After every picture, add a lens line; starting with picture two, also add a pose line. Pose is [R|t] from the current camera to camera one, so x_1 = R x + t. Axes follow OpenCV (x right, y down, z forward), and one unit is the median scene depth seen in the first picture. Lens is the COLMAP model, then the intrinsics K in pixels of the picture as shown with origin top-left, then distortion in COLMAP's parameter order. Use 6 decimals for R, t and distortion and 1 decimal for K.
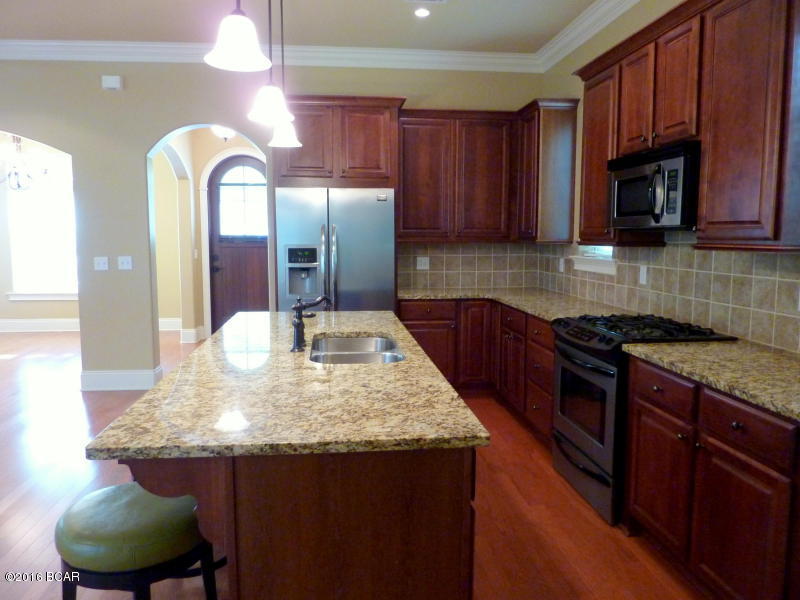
lens RADIAL K [[606.8, 0, 379.6], [0, 606.8, 299.4], [0, 0, 1]] dist [-0.005774, -0.002411]
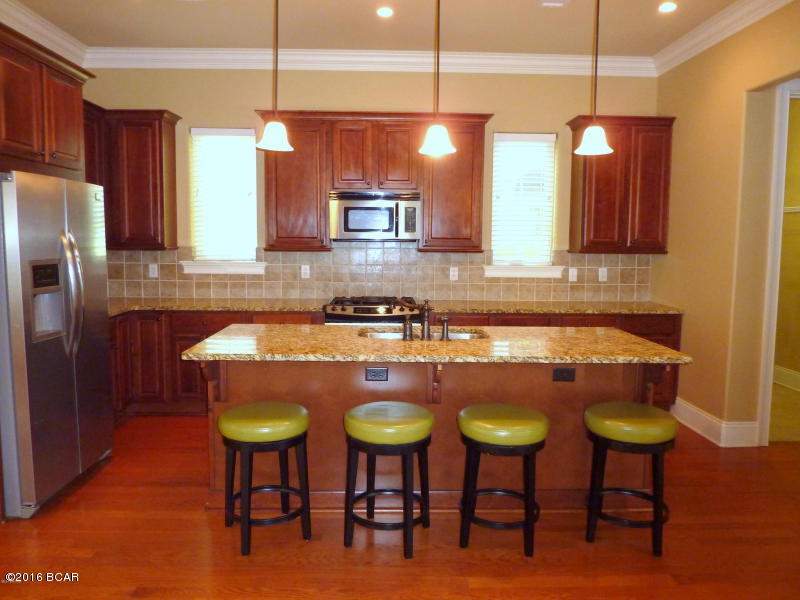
lens RADIAL K [[598.5, 0, 400.0], [0, 598.5, 300.0], [0, 0, 1]] dist [-0.005976, -0.005159]
pose [[0.062302, -0.098635, 0.993171, -0.698723], [0.096886, 0.991003, 0.092342, -0.060944], [-0.993344, 0.090471, 0.071298, 0.514281]]
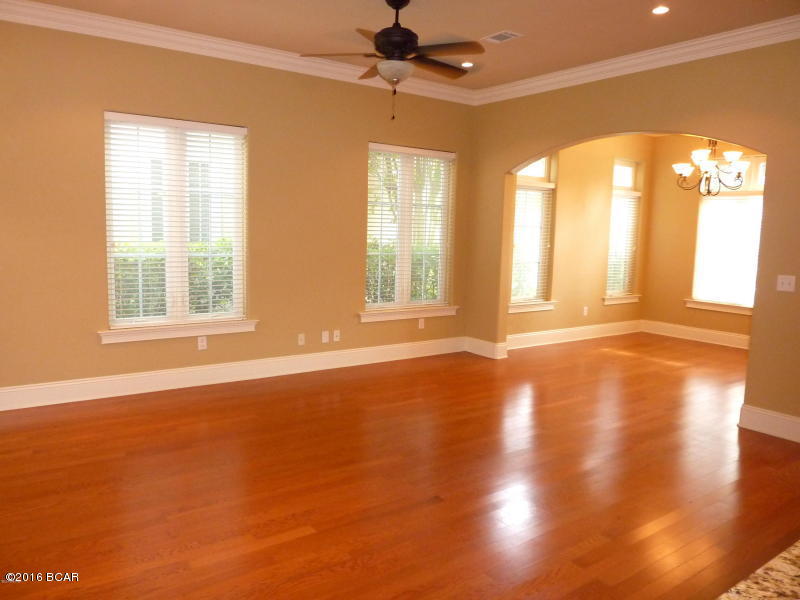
lens RADIAL K [[598.5, 0, 400.0], [0, 598.5, 300.0], [0, 0, 1]] dist [-0.005976, -0.005159]
pose [[0.522866, 0.111815, -0.845050, -0.049185], [-0.112925, 0.991708, 0.061349, -0.028458], [0.844902, 0.063350, 0.531157, 0.135636]]
